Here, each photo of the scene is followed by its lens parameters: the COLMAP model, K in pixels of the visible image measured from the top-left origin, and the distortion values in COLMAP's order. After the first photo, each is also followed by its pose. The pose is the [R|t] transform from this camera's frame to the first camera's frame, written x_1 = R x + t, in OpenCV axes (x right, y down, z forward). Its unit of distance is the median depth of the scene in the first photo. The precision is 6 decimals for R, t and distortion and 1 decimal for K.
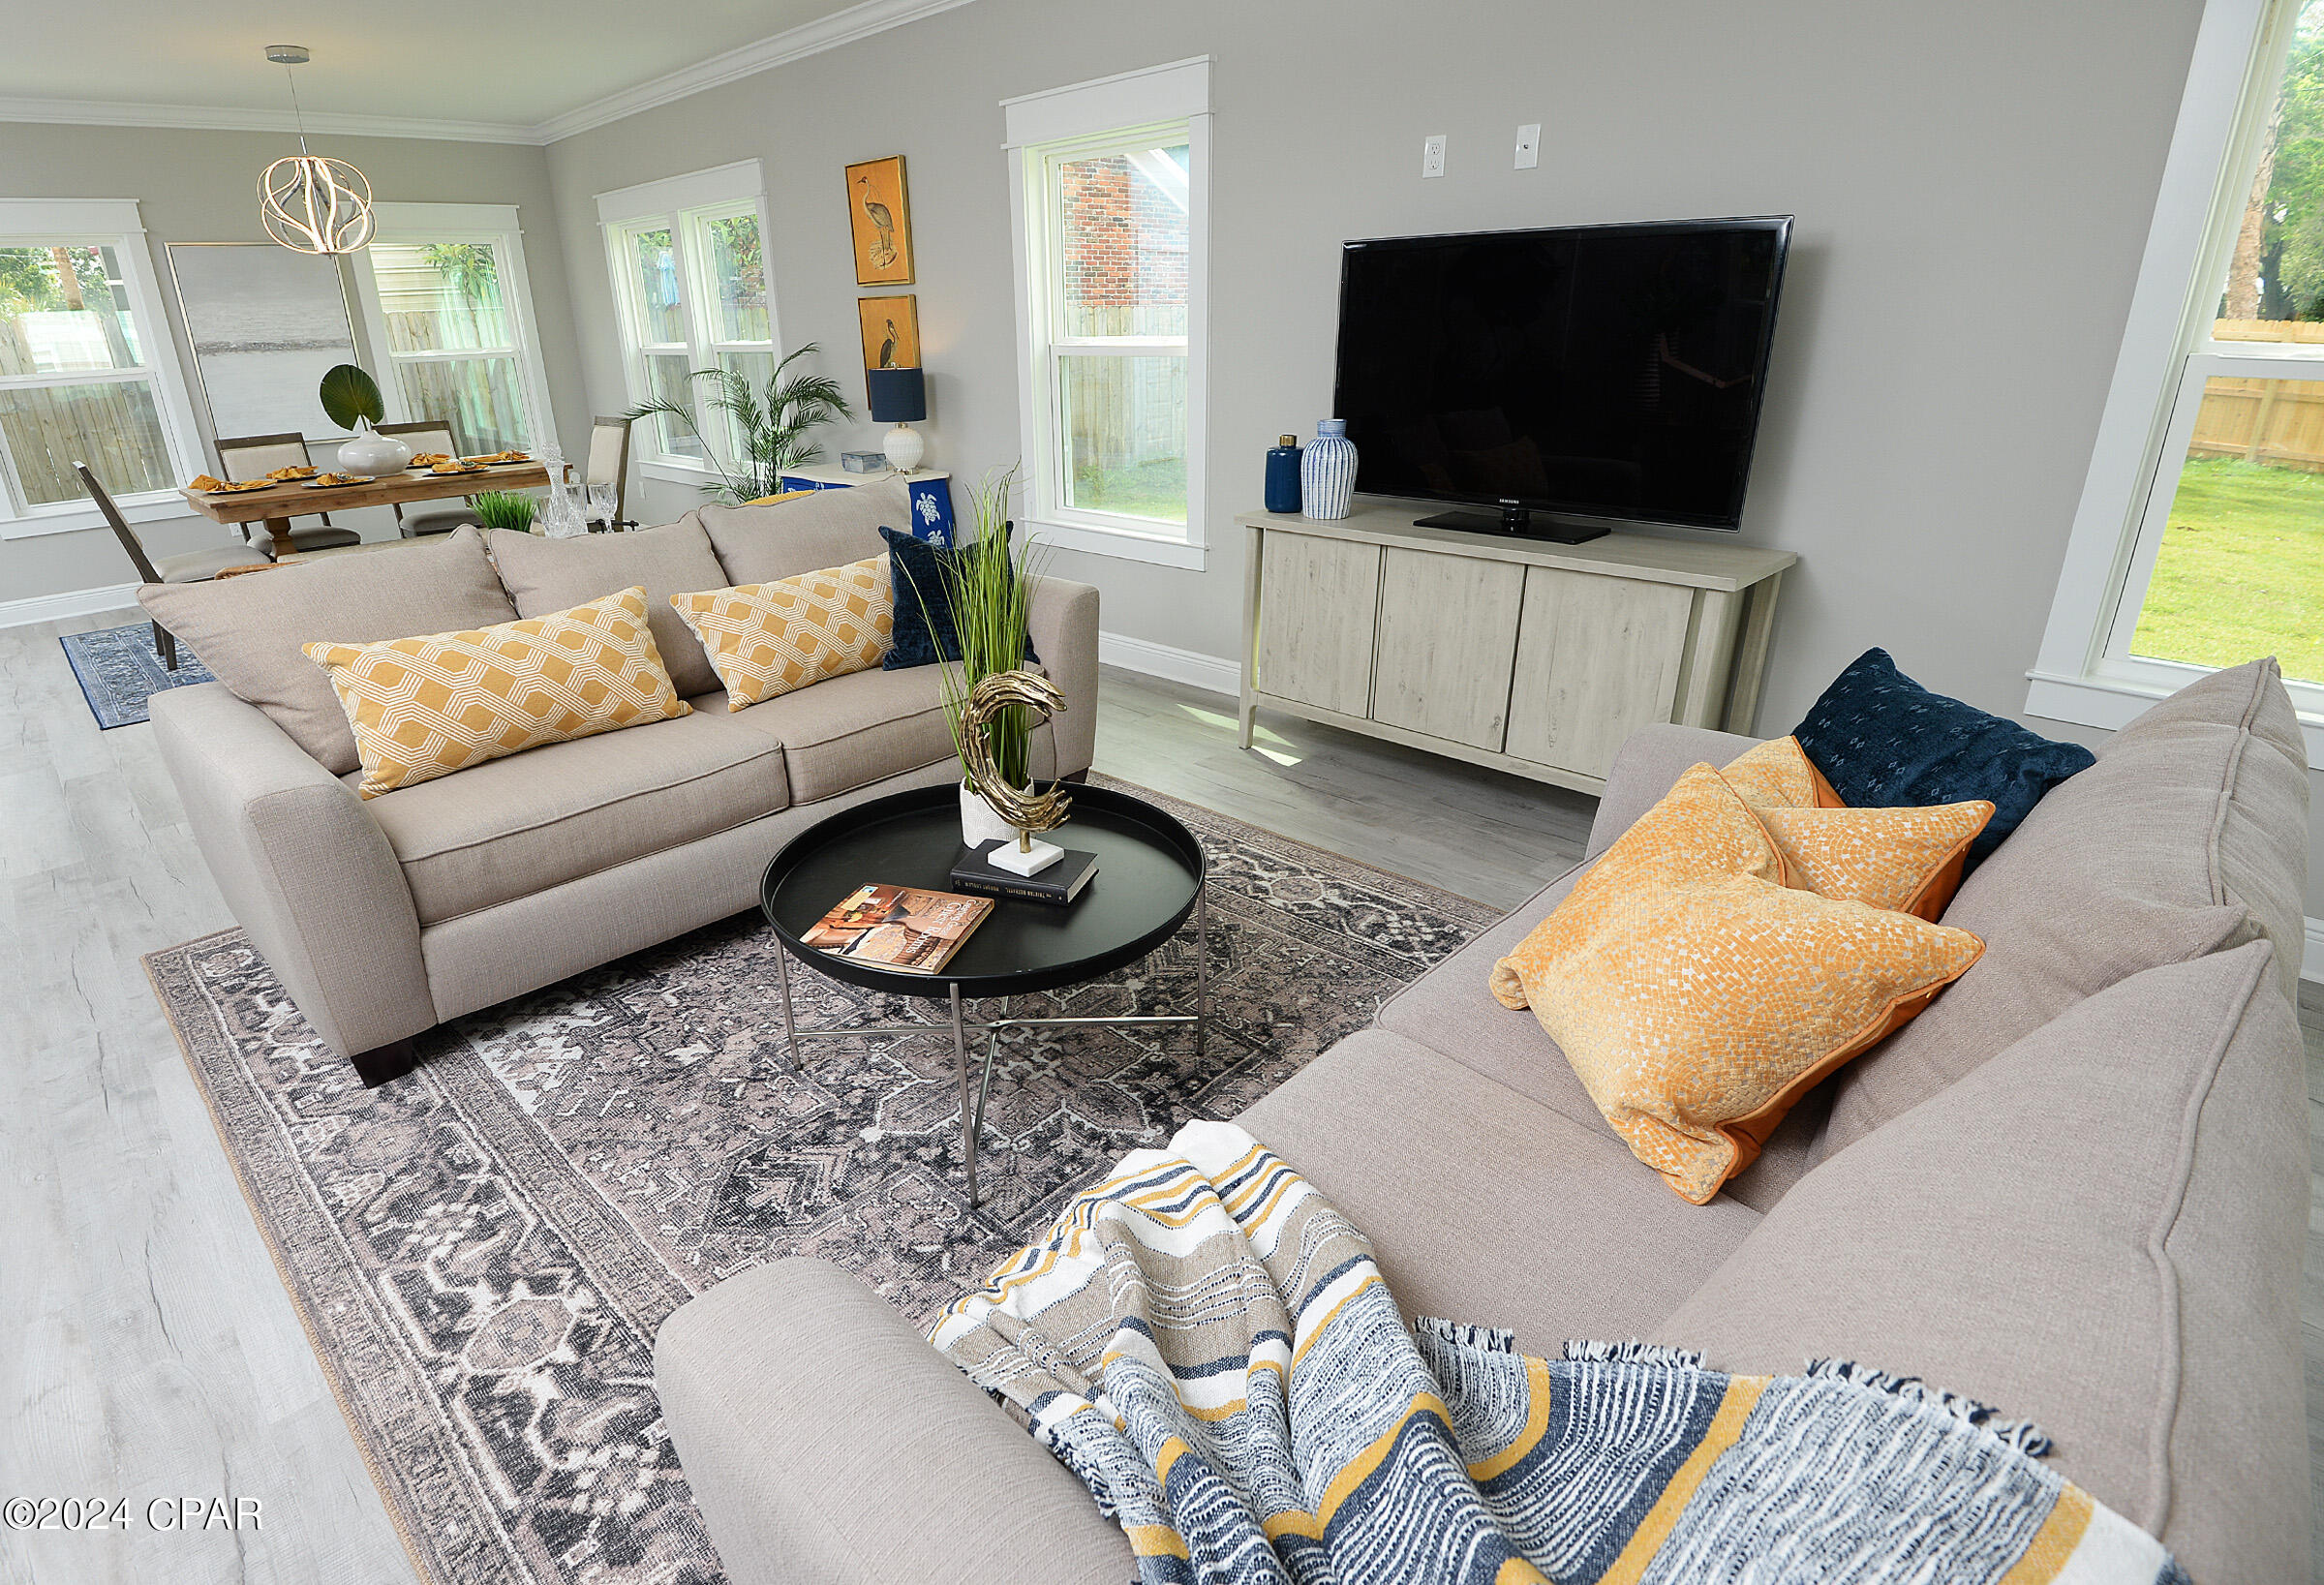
lens RADIAL K [[1149.1, 0, 1101.9], [0, 1149.1, 804.7], [0, 0, 1]] dist [-0.005344, -0.024343]
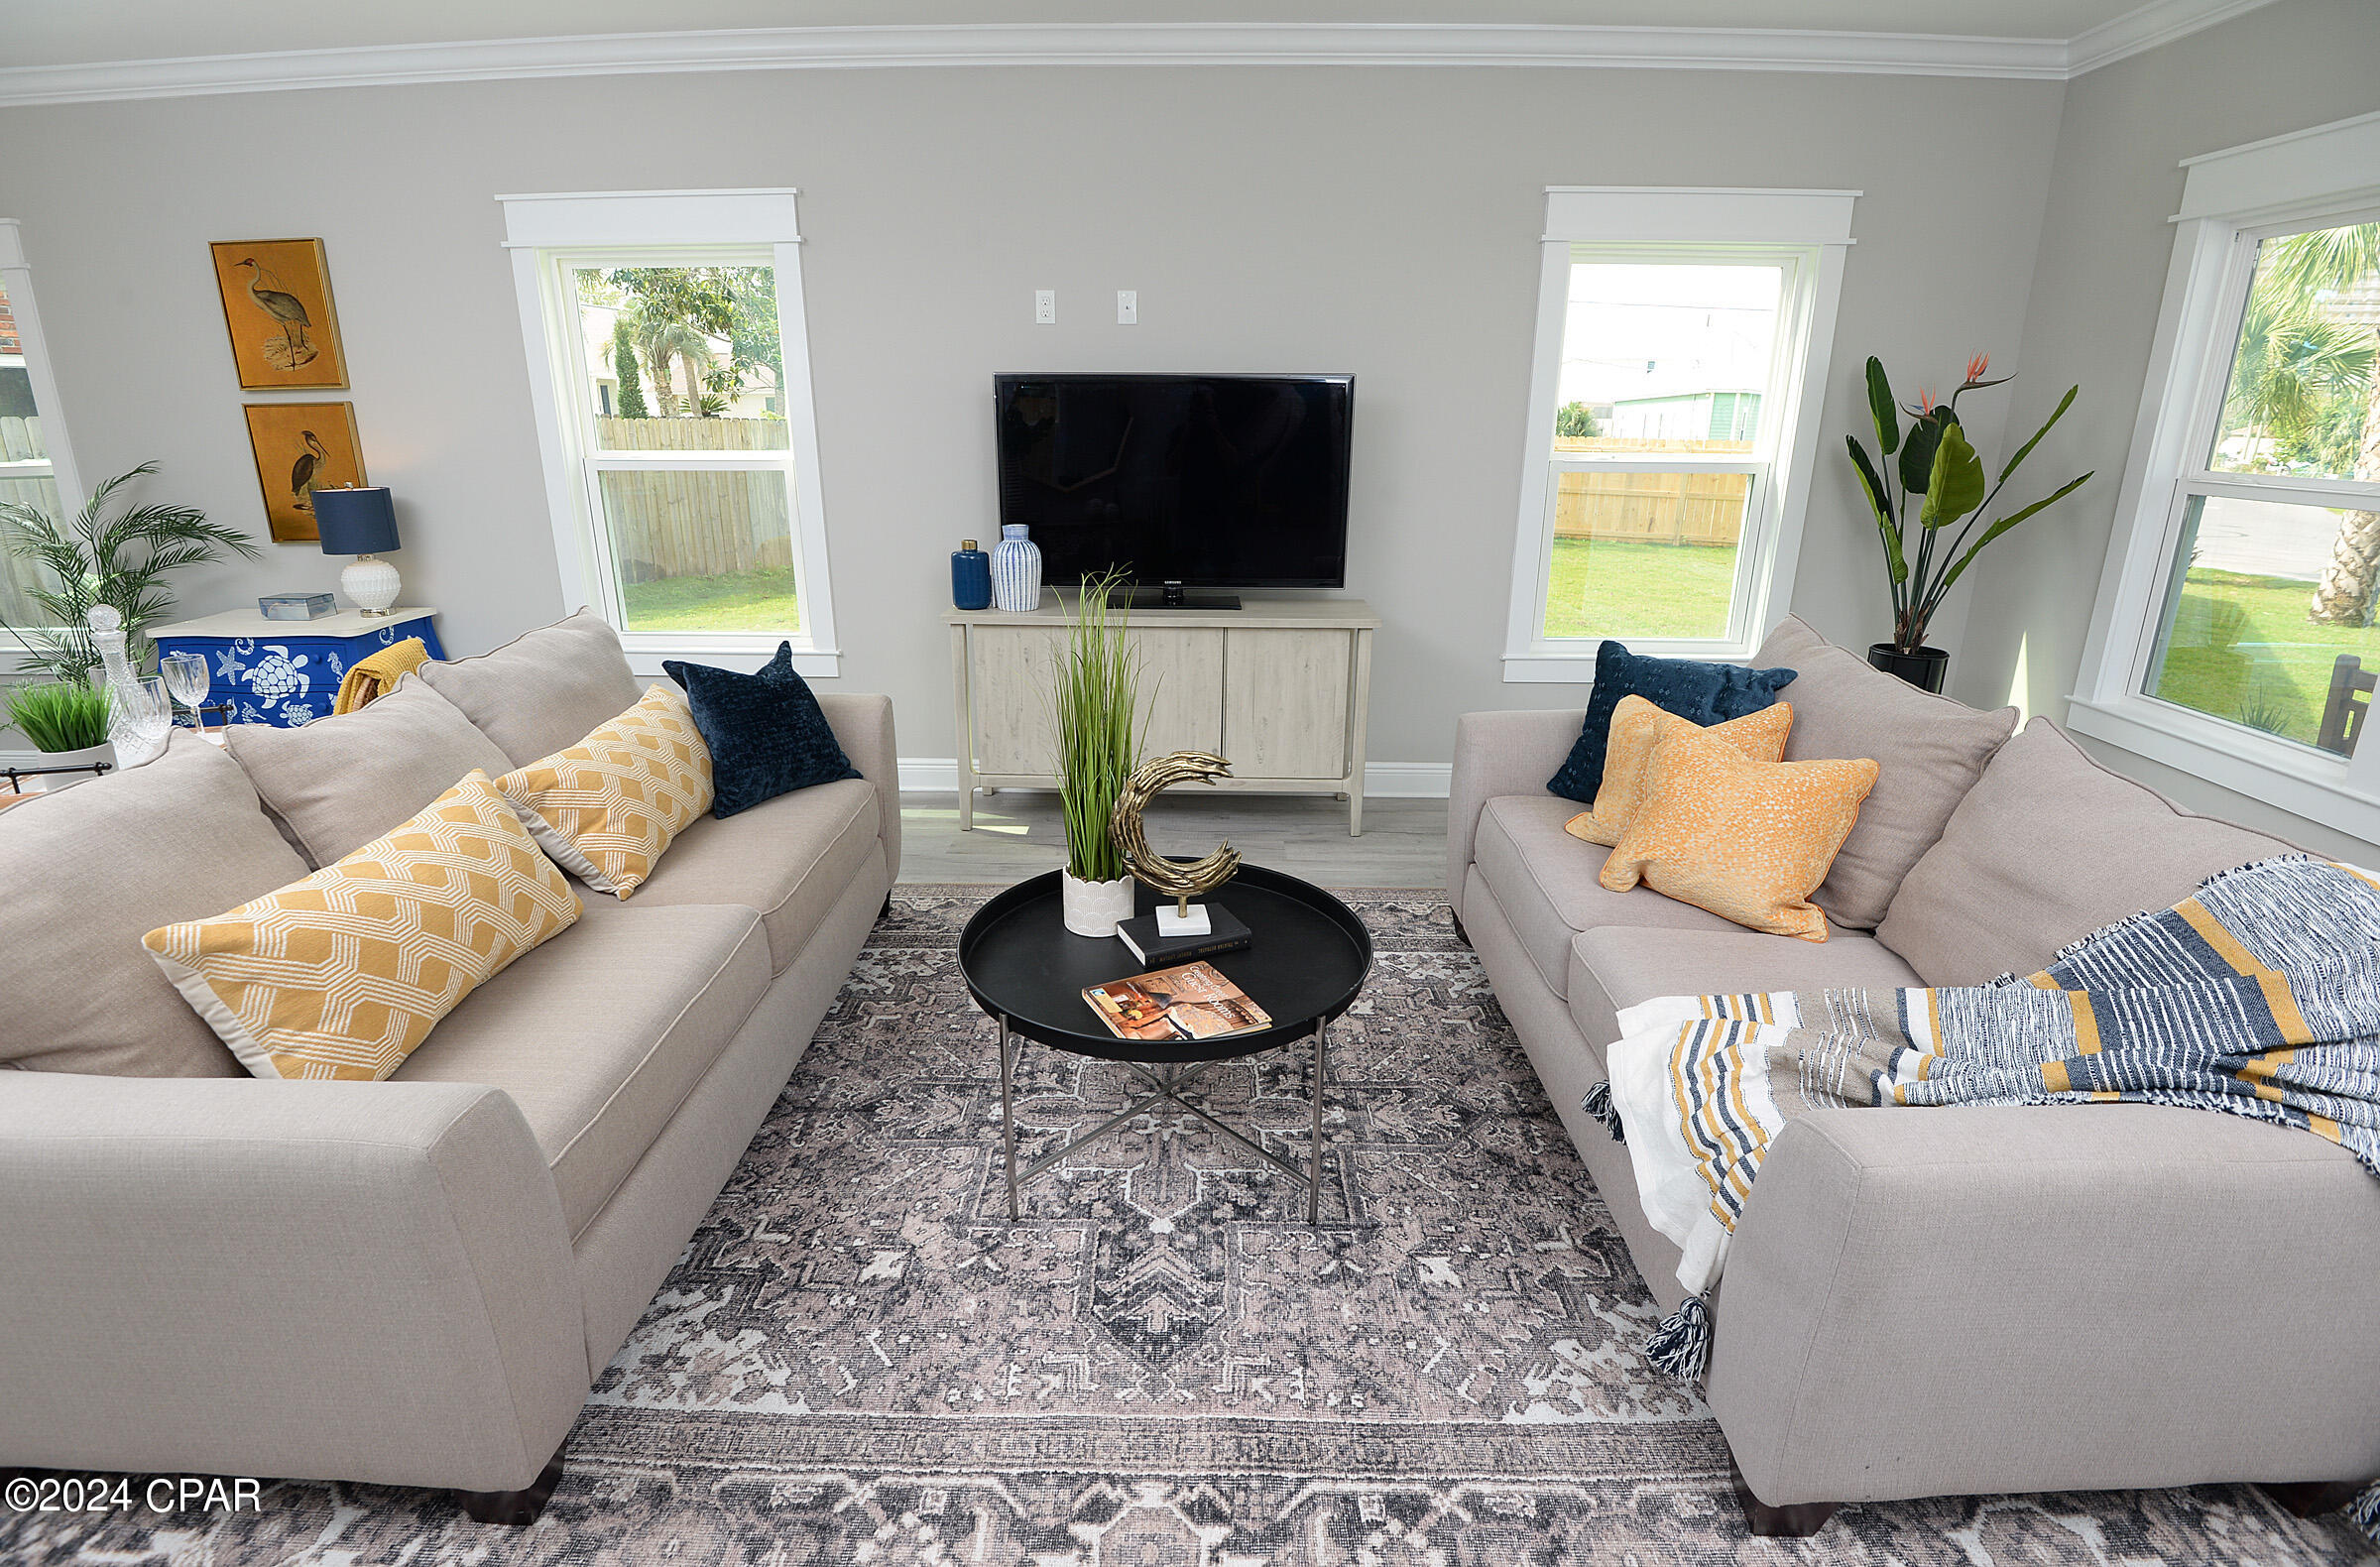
lens RADIAL K [[1099.9, 0, 1190.0], [0, 1099.9, 783.5], [0, 0, 1]] dist [-0.001905, -0.025938]
pose [[0.714102, -0.194852, 0.672377, -0.507280], [0.254111, 0.967119, 0.010387, -0.062100], [-0.652293, 0.163441, 0.740136, 0.137969]]
